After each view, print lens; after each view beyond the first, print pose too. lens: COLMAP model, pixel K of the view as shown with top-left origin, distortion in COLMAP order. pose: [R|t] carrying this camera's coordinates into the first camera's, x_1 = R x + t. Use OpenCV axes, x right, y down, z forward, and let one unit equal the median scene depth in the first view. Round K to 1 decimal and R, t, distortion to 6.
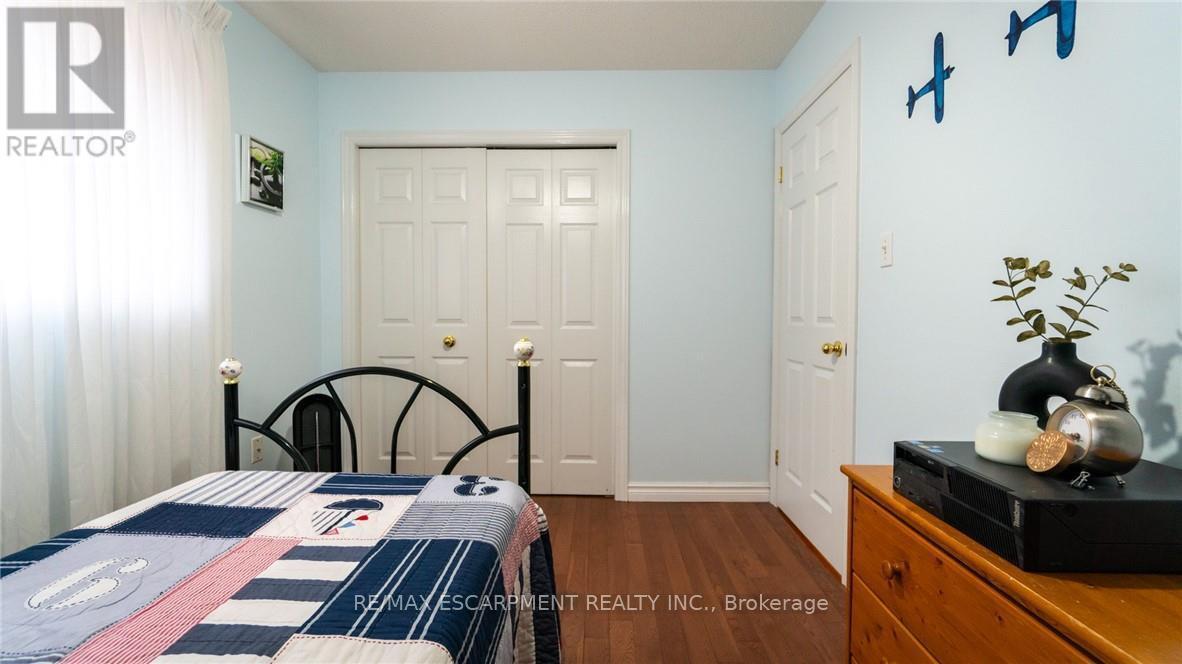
lens RADIAL K [[502.2, 0, 588.1], [0, 502.2, 324.5], [0, 0, 1]] dist [-0.000112, -0.000047]
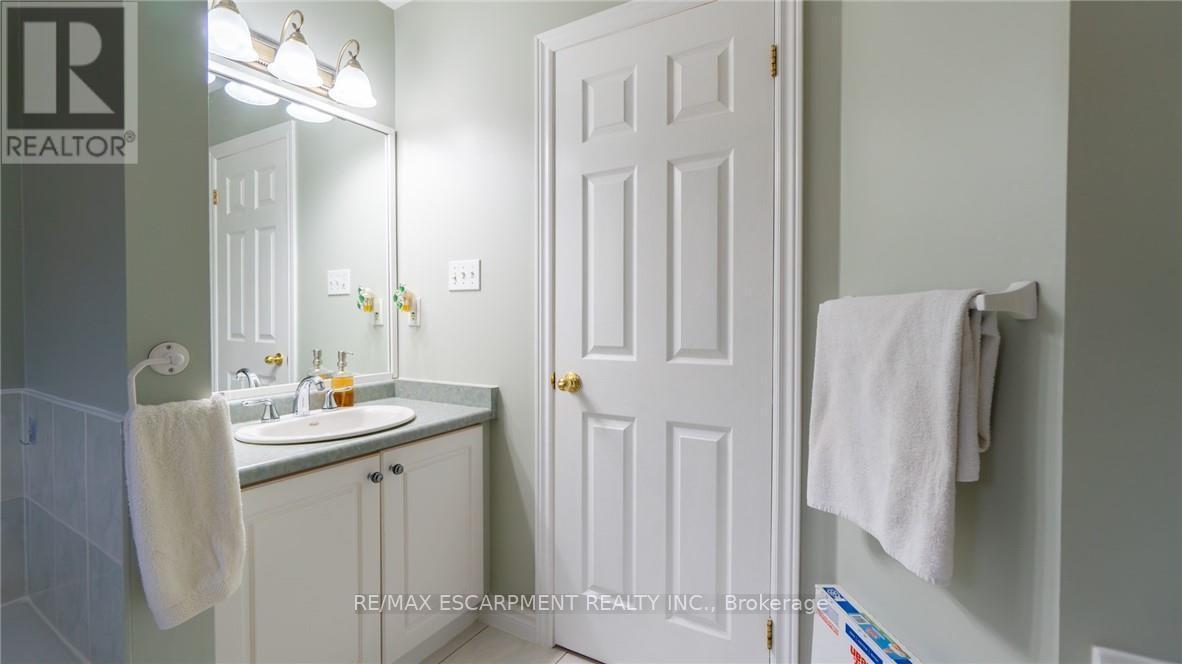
lens RADIAL K [[502.2, 0, 588.1], [0, 502.2, 324.5], [0, 0, 1]] dist [-0.000112, -0.000047]
pose [[0.999998, -0.001170, 0.001849, 1.273347], [0.001170, 0.999999, -0.000411, -0.038816], [-0.001848, 0.000413, 0.999998, -0.257307]]
